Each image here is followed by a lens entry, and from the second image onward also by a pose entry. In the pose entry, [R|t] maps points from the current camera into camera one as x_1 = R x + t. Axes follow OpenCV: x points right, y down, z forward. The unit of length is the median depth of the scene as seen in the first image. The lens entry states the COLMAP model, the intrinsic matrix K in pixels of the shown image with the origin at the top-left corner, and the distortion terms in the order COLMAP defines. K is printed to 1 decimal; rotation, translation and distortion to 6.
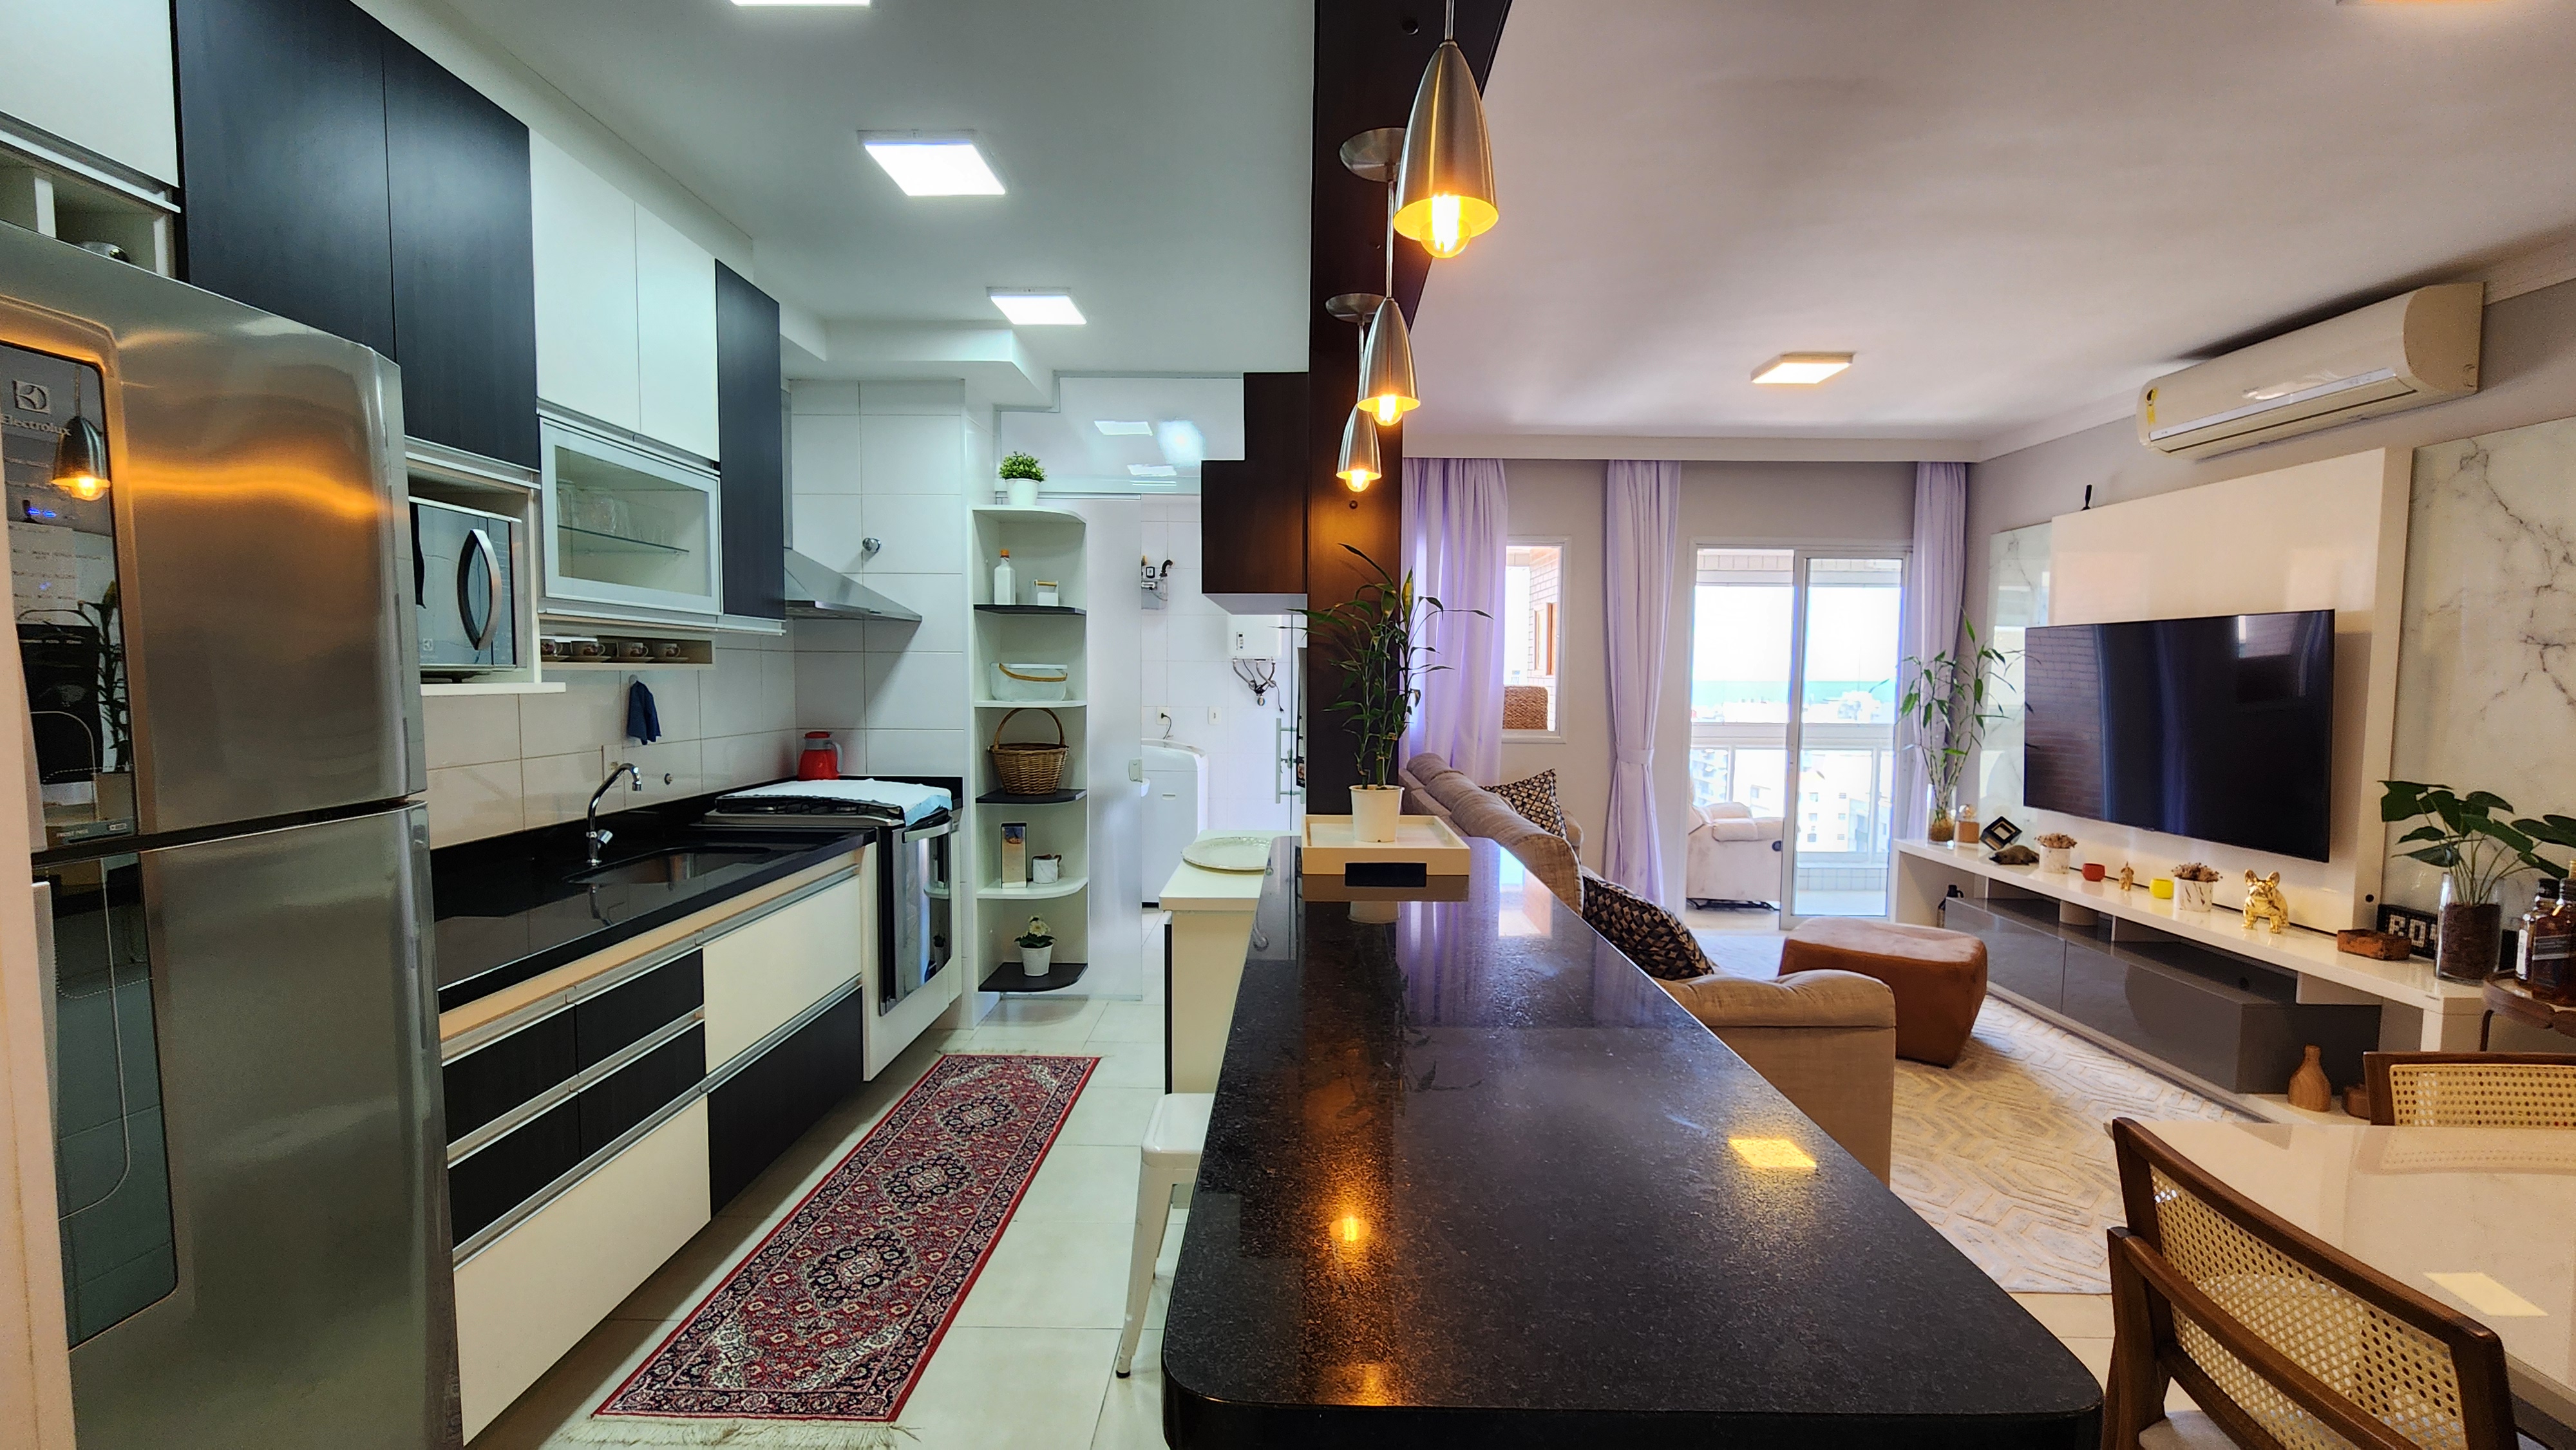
lens RADIAL K [[1060.7, 0, 1294.3], [0, 1060.7, 743.8], [0, 0, 1]] dist [-0.006590, 0.002674]
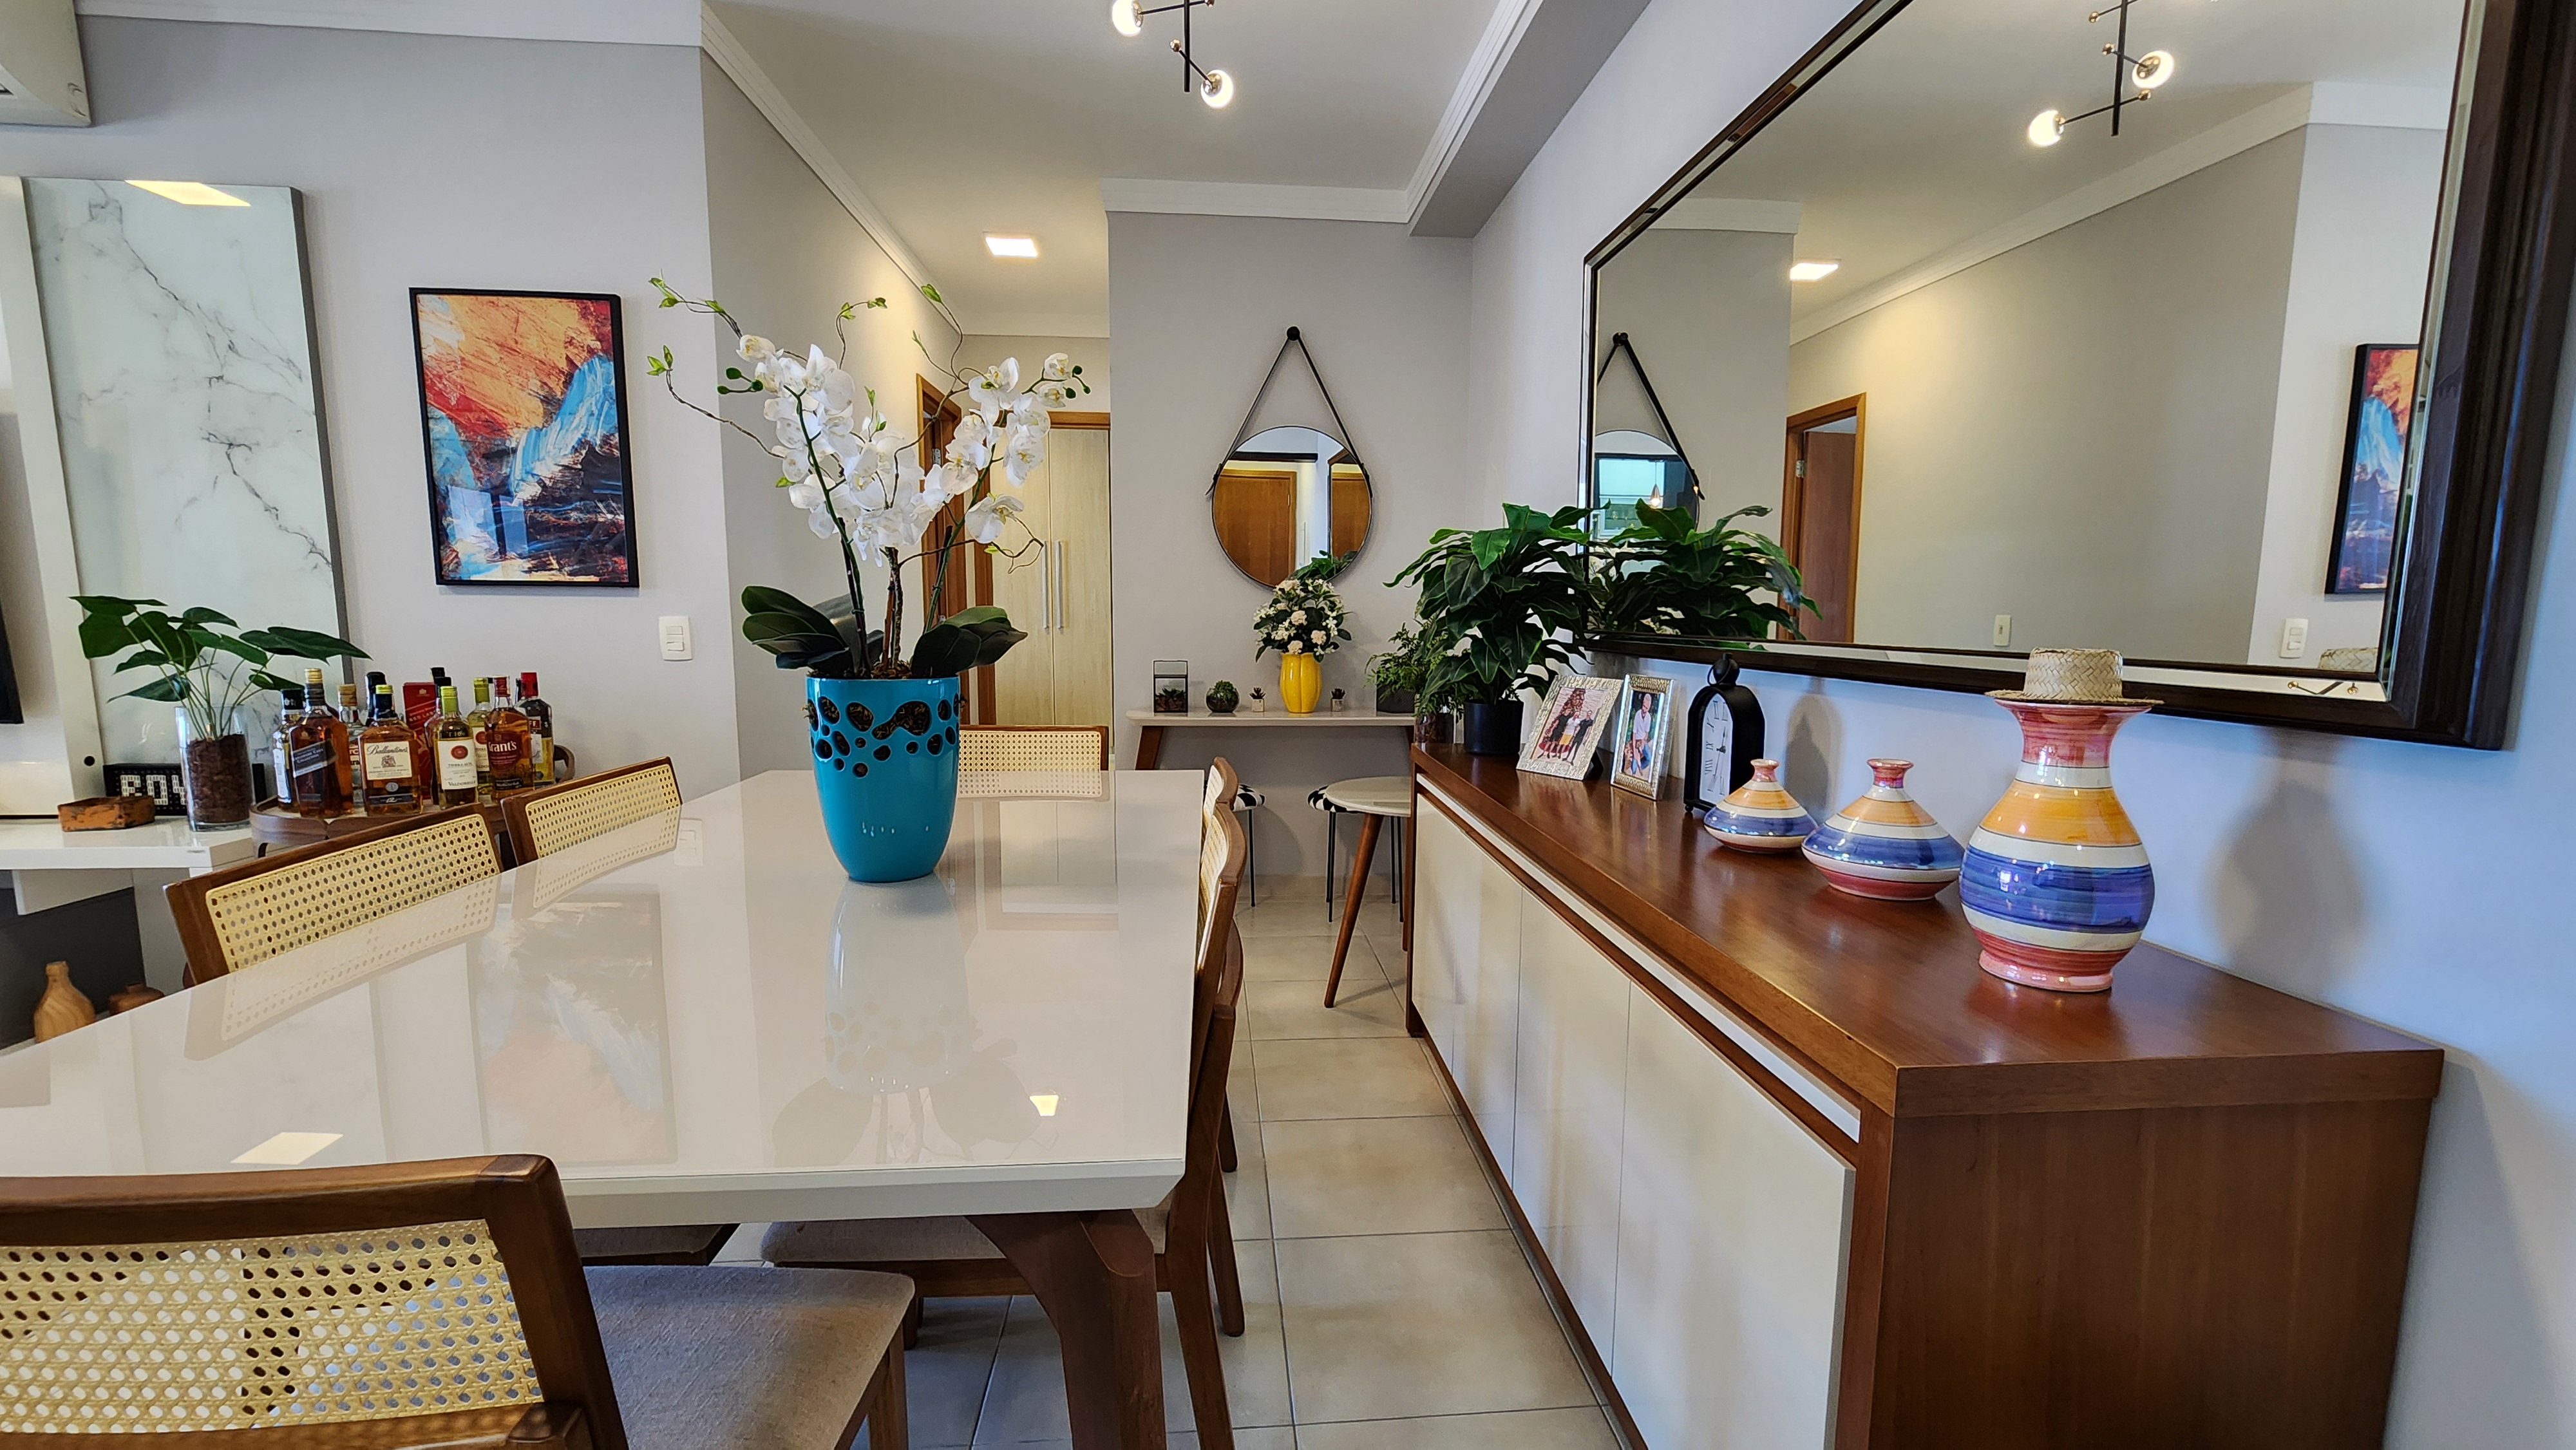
lens RADIAL K [[1060.7, 0, 1298.8], [0, 1060.7, 745.9], [0, 0, 1]] dist [-0.006590, 0.002674]
pose [[-0.099348, -0.138592, 0.985354, 0.139574], [0.056458, 0.987872, 0.144639, 0.068684], [-0.993450, 0.070001, -0.090318, 0.159655]]
